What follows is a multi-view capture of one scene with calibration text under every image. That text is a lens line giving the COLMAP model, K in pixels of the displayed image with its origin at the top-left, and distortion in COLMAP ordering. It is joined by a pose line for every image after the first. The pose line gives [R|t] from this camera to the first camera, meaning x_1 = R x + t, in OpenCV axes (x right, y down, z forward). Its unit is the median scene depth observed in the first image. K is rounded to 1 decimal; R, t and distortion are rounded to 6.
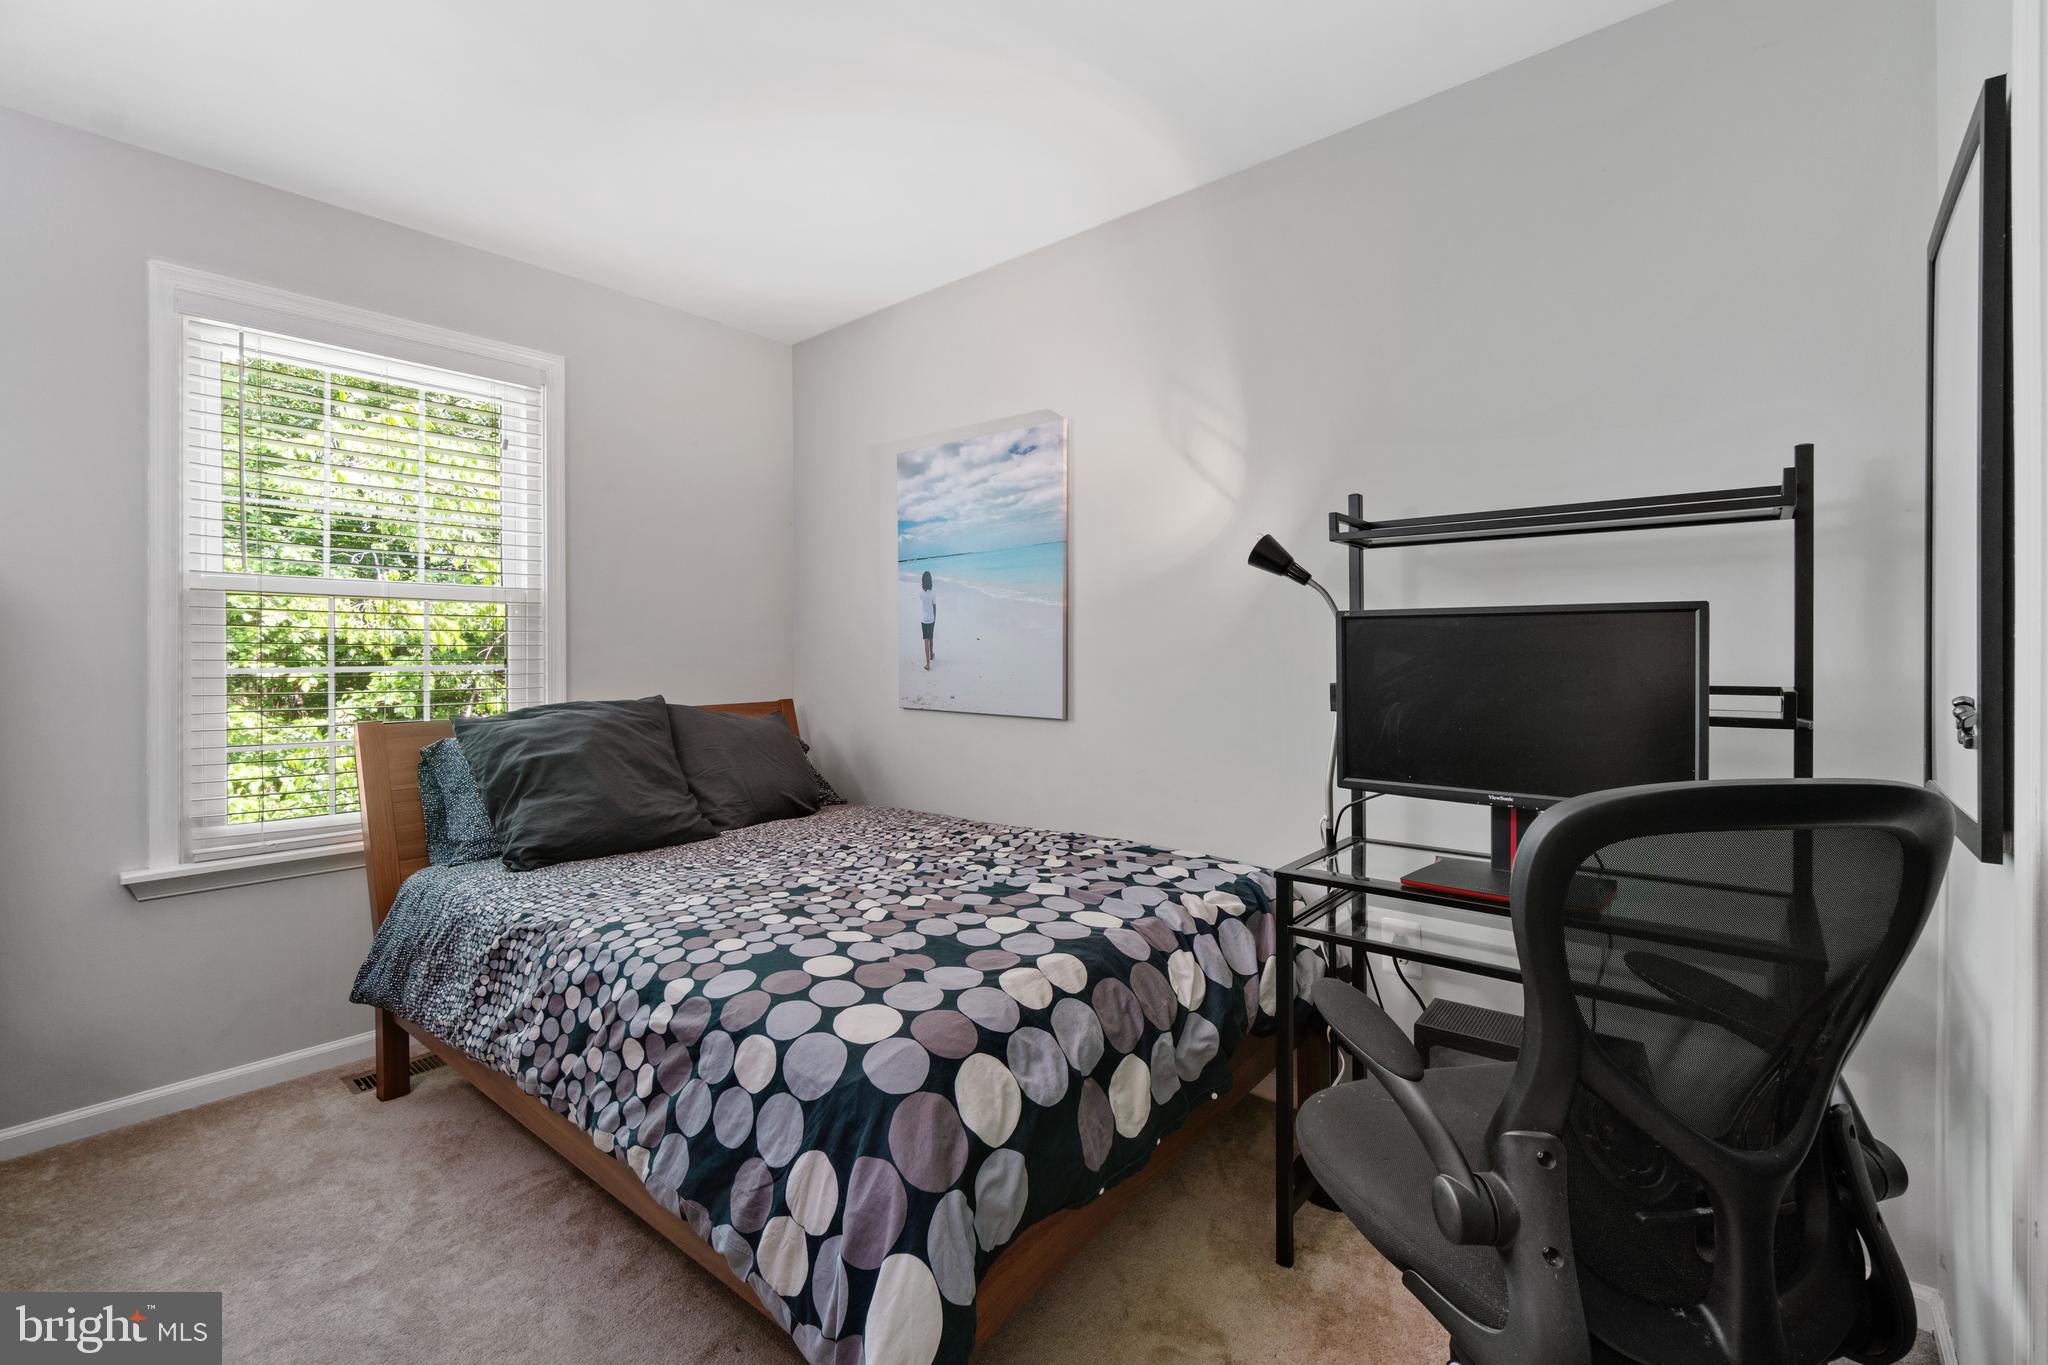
lens RADIAL K [[887.9, 0, 1024.2], [0, 887.9, 665.2], [0, 0, 1]] dist [-0.006157, 0.001751]
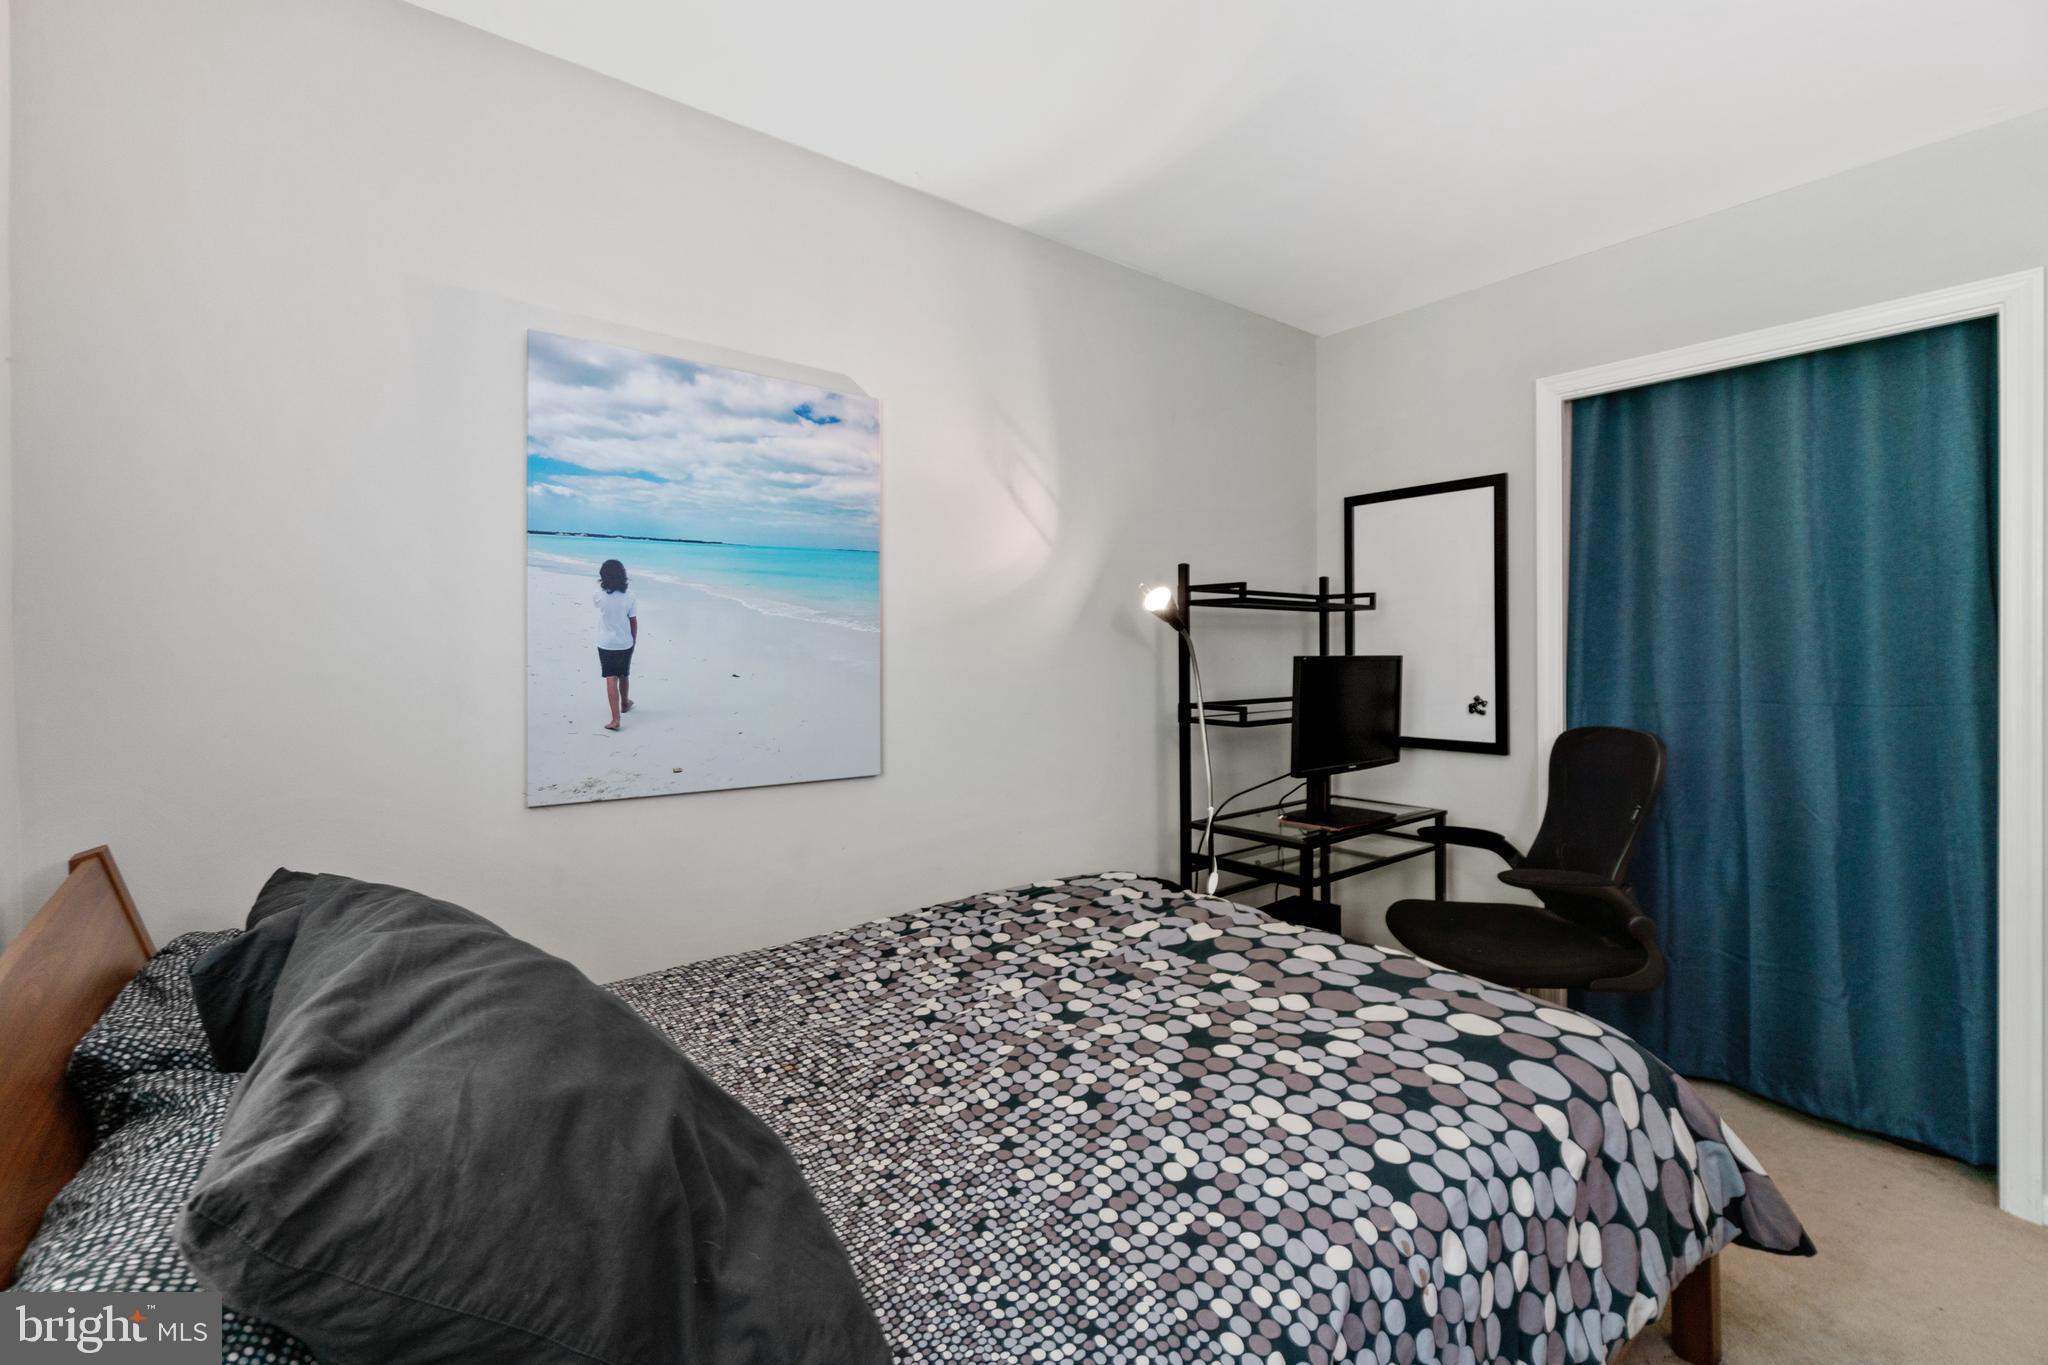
lens RADIAL K [[887.9, 0, 1022.5], [0, 887.9, 648.3], [0, 0, 1]] dist [-0.006157, 0.001751]
pose [[0.192654, 0.007519, 0.981238, -0.688057], [0.023515, 0.999648, -0.012277, -0.038730], [-0.980985, 0.025439, 0.192409, 0.698949]]
